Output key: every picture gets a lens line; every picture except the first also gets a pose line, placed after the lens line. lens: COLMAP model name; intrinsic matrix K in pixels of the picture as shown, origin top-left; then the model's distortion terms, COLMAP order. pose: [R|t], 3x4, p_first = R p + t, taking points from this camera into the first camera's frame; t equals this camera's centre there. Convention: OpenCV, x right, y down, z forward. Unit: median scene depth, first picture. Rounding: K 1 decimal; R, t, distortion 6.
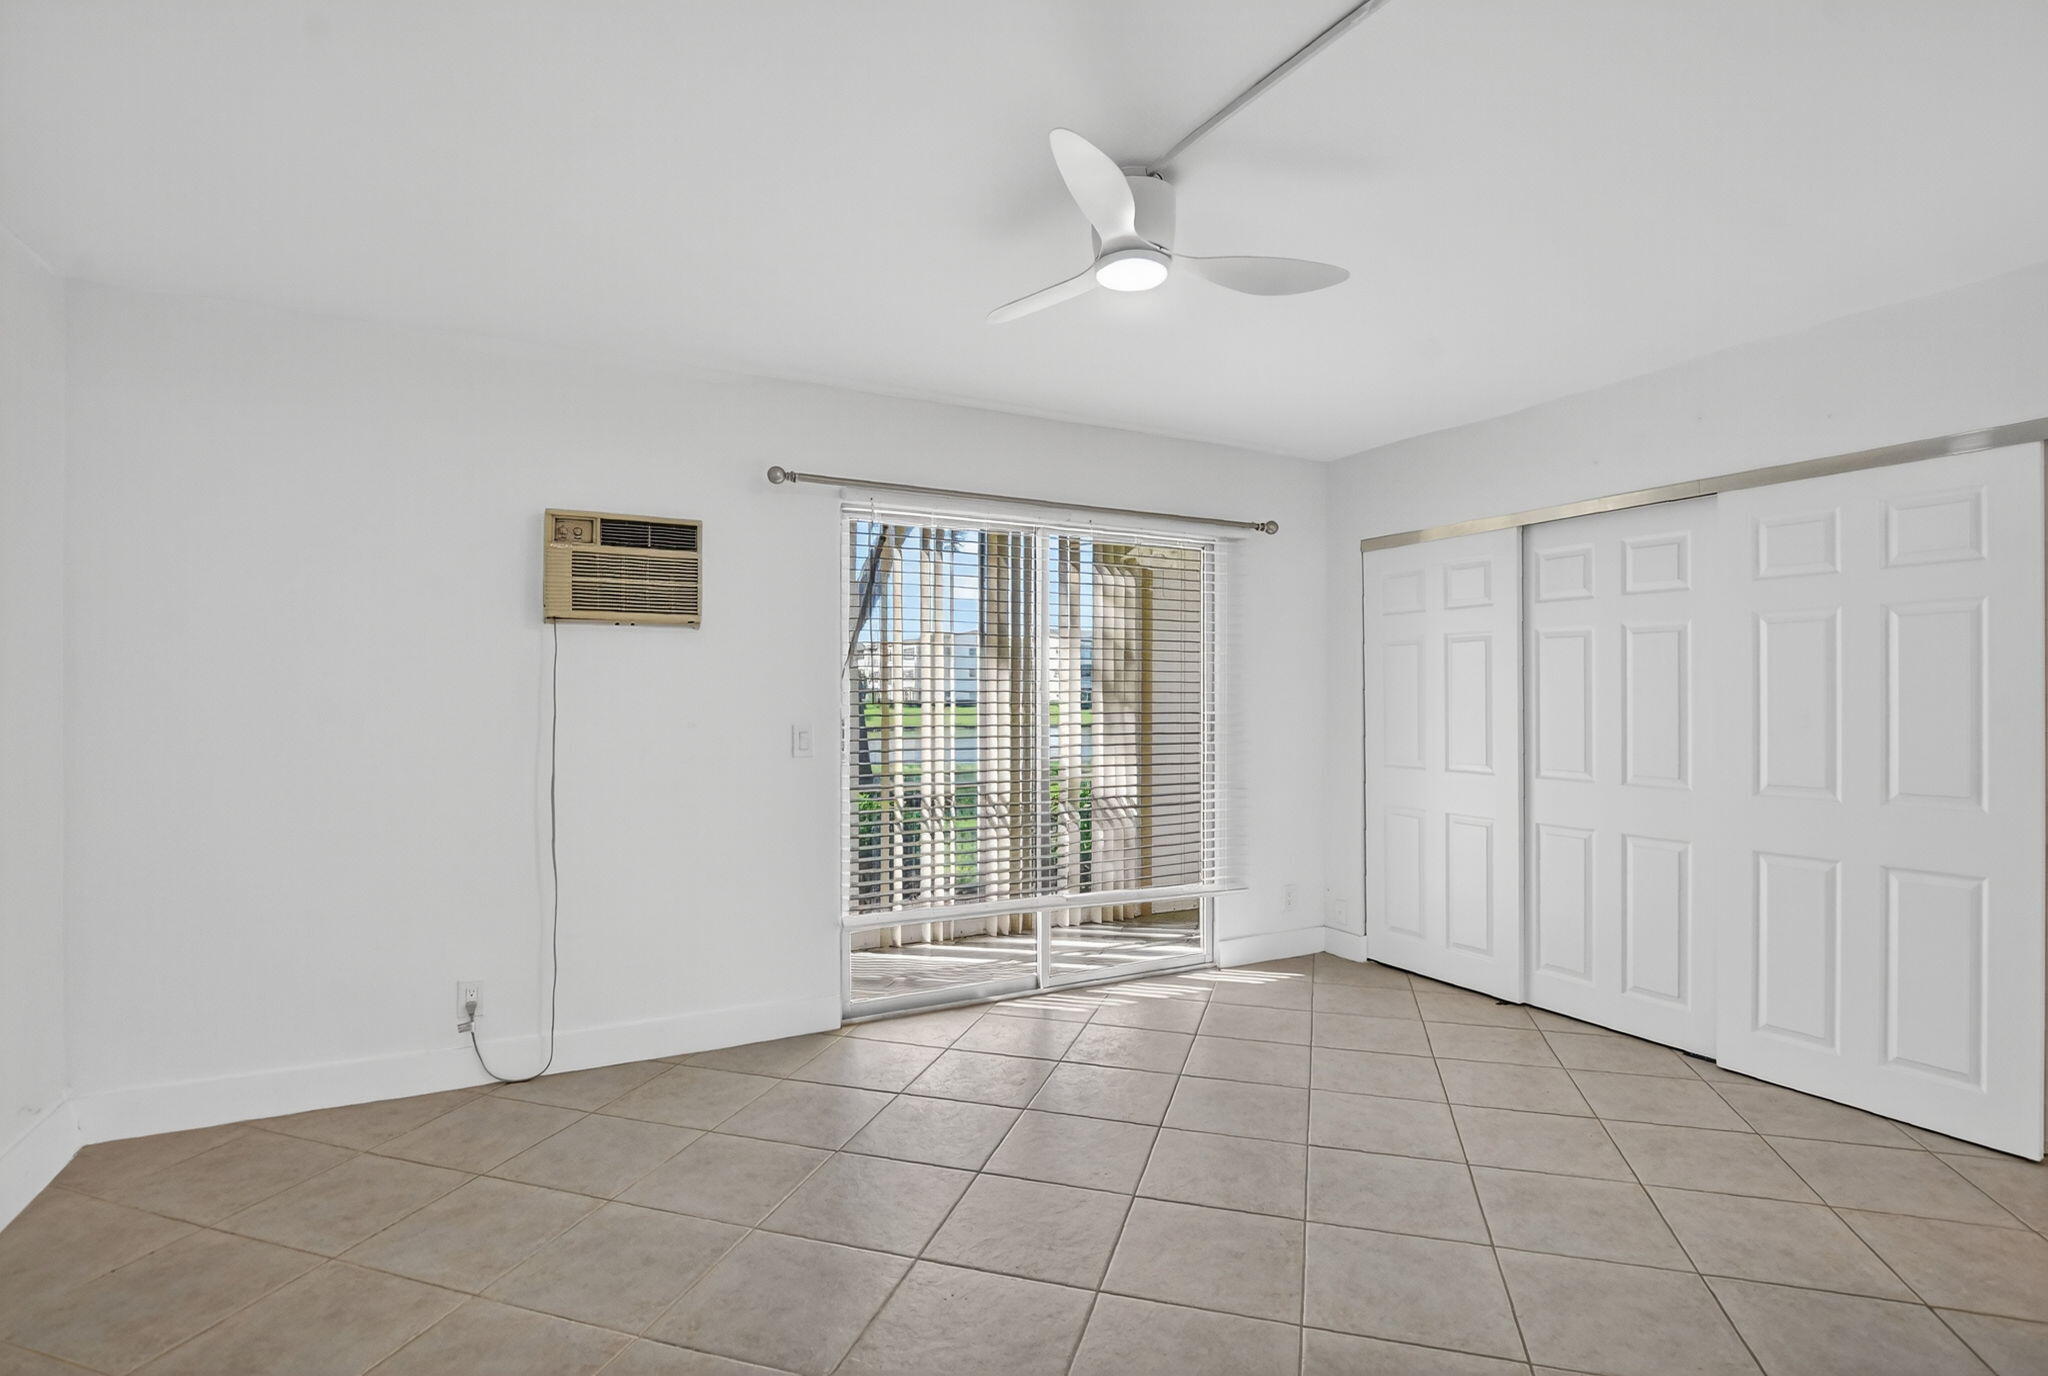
lens RADIAL K [[999.5, 0, 1024.0], [0, 999.5, 688.0], [0, 0, 1]] dist [-0.001486, -0.000072]
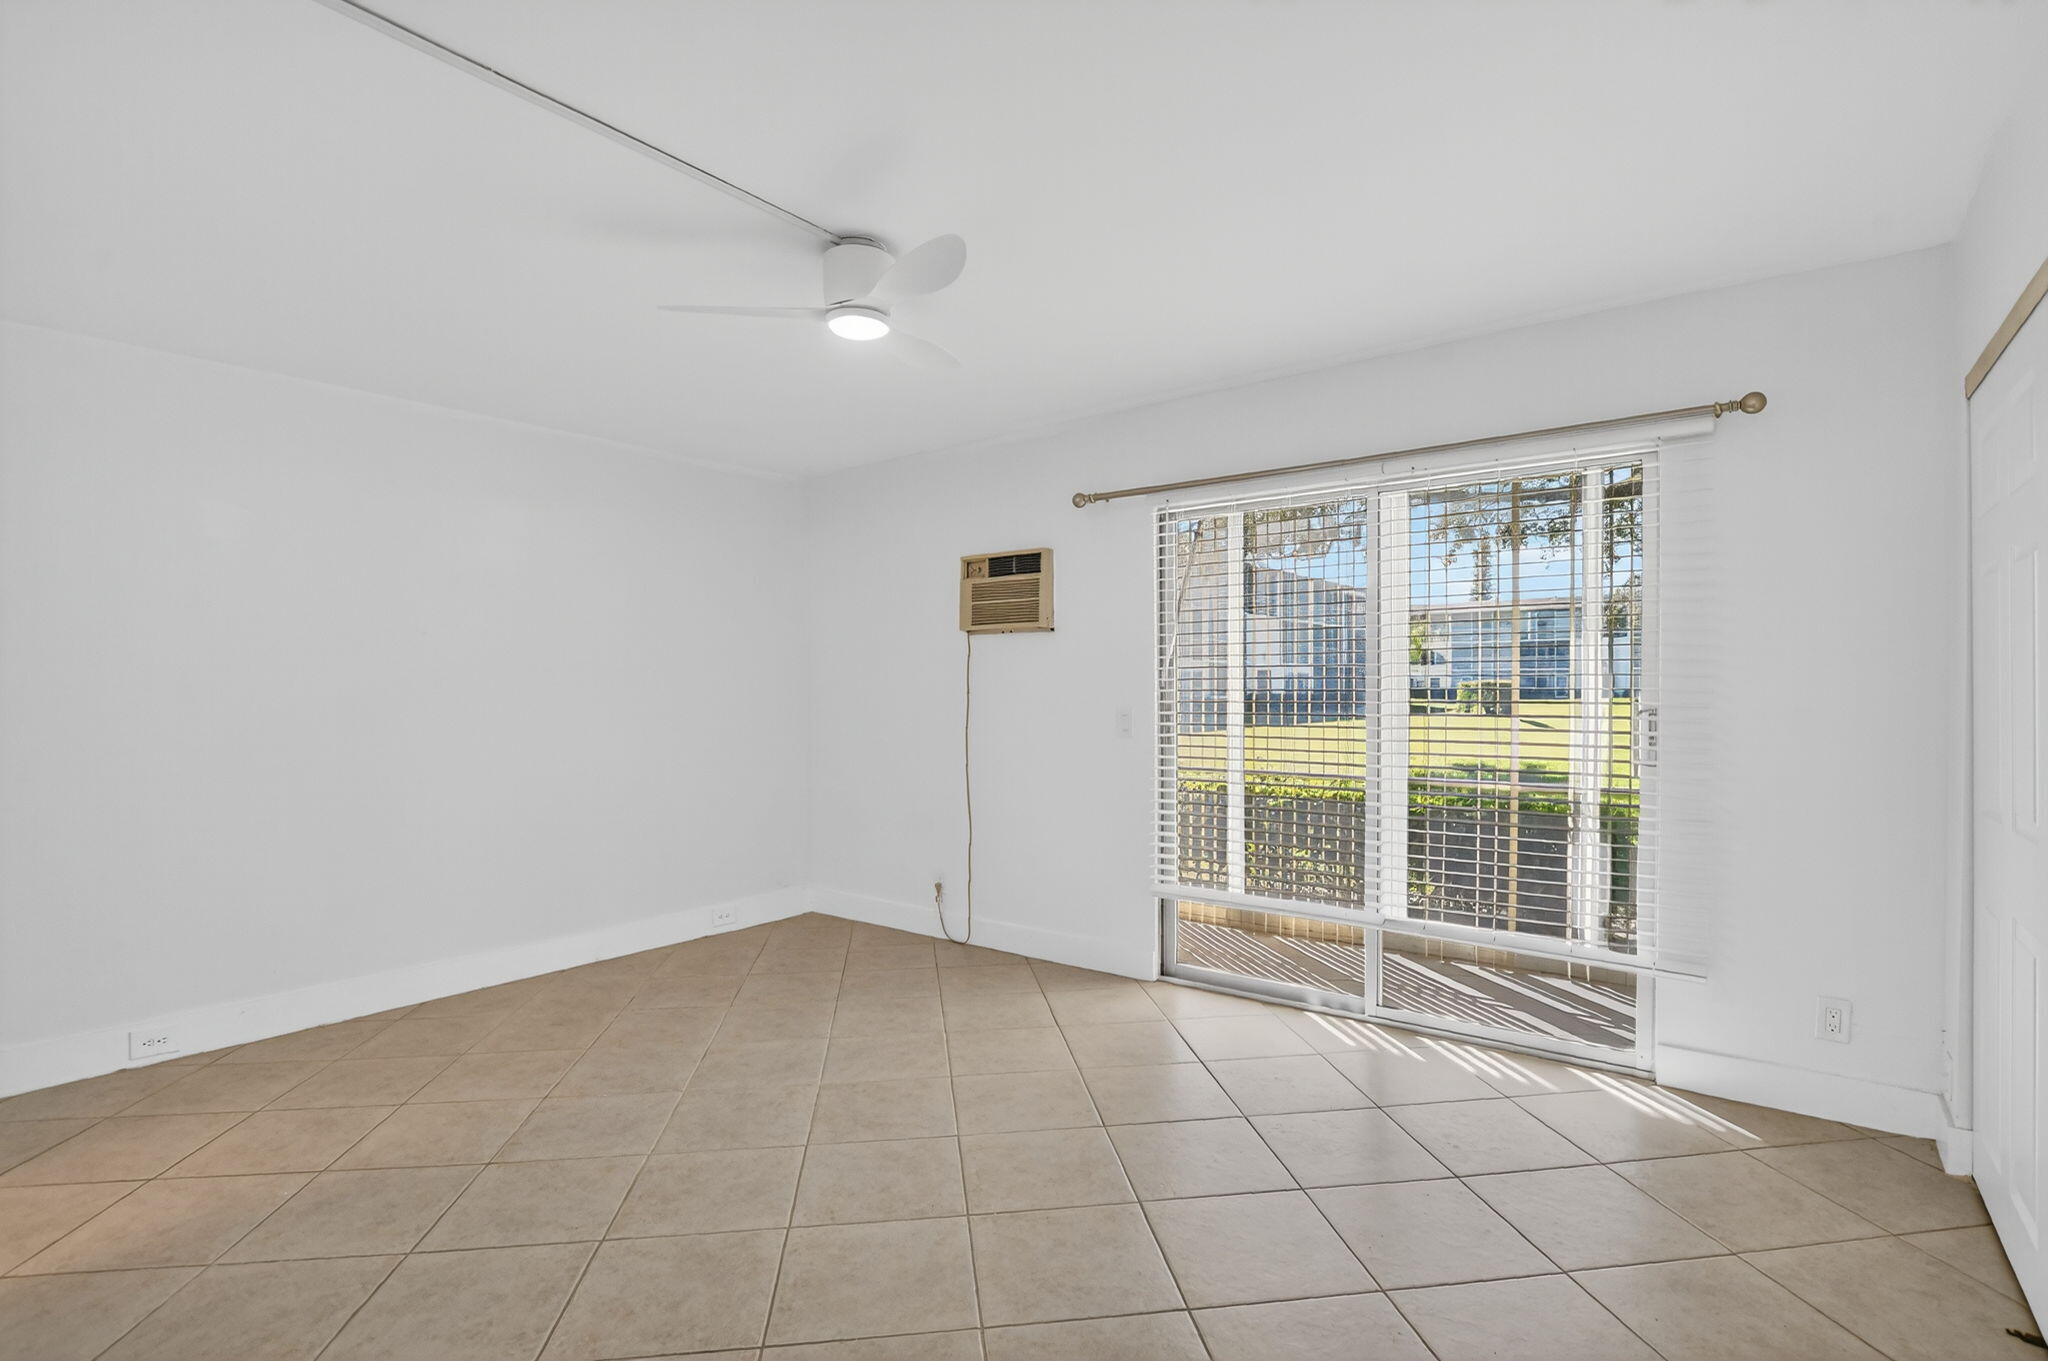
lens RADIAL K [[979.1, 0, 1024.0], [0, 979.1, 680.5], [0, 0, 1]] dist [-0.001495, 0.000079]
pose [[0.411147, -0.011595, -0.911496, 0.804963], [0.012277, 0.999899, -0.007181, 0.012518], [0.911487, -0.008238, 0.411247, 0.449551]]
